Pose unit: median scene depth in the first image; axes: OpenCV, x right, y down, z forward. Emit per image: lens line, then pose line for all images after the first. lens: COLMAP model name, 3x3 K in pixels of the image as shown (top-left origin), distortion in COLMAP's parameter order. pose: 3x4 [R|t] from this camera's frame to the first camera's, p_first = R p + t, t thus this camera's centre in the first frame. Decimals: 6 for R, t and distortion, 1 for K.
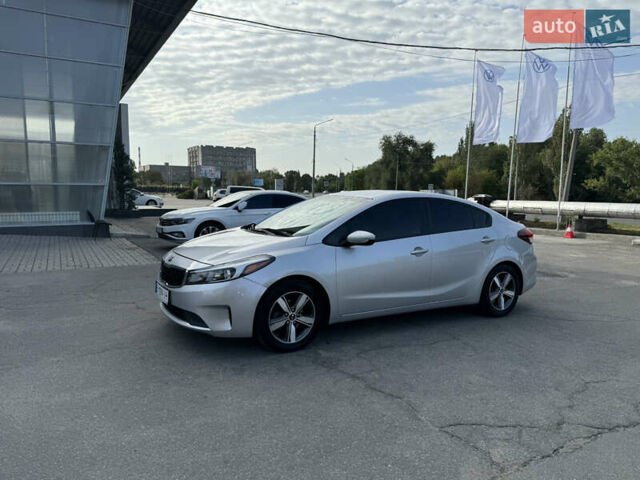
lens RADIAL K [[444.8, 0, 320.0], [0, 444.8, 240.0], [0, 0, 1]] dist [0.122571, -0.164320]
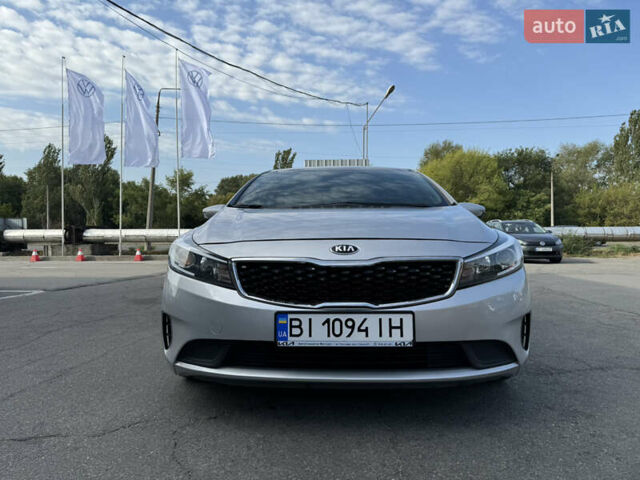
lens RADIAL K [[449.5, 0, 320.0], [0, 449.5, 240.0], [0, 0, 1]] dist [0.073334, -0.095459]
pose [[0.538285, -0.025468, 0.842378, -0.267789], [0.097691, 0.994691, -0.032352, 0.016667], [-0.837082, 0.099708, 0.537915, 0.296062]]
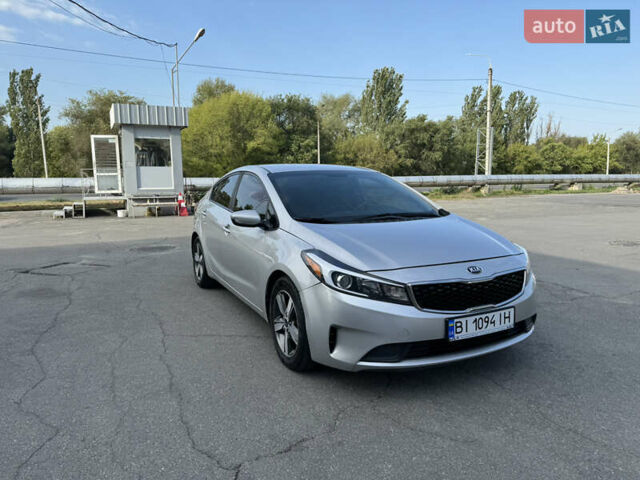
lens RADIAL K [[449.1, 0, 322.4], [0, 449.1, 250.8], [0, 0, 1]] dist [0.017188, -0.001659]
pose [[0.061513, -0.183416, 0.981109, -0.364359], [0.104284, 0.978771, 0.176441, -0.045394], [-0.992643, 0.091460, 0.079335, 0.438195]]
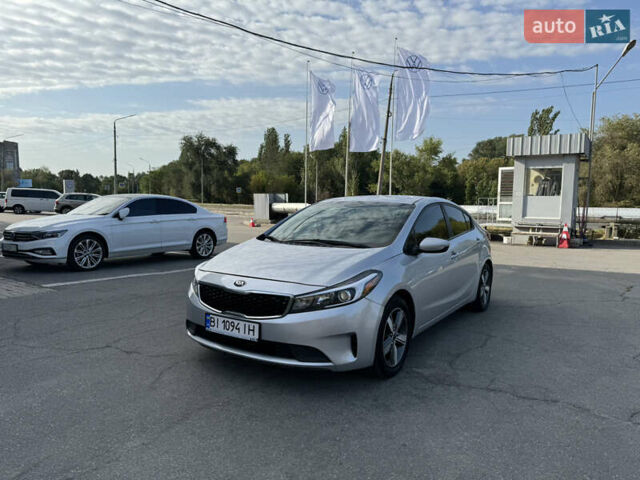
lens RADIAL K [[449.5, 0, 320.0], [0, 449.5, 240.0], [0, 0, 1]] dist [0.073334, -0.095459]
pose [[0.901206, -0.044491, 0.431102, -0.204586], [0.047682, 0.998857, 0.003407, -0.011633], [-0.430761, 0.017486, 0.902297, 0.083597]]
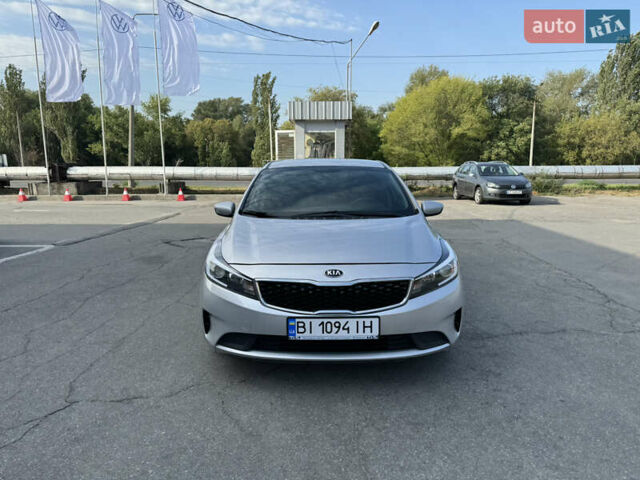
lens RADIAL K [[449.5, 0, 320.0], [0, 449.5, 240.0], [0, 0, 1]] dist [0.073334, -0.095459]
pose [[0.504699, -0.163367, 0.847697, -0.326954], [0.098309, 0.986420, 0.131571, -0.033584], [-0.857680, 0.016932, 0.513905, 0.261038]]
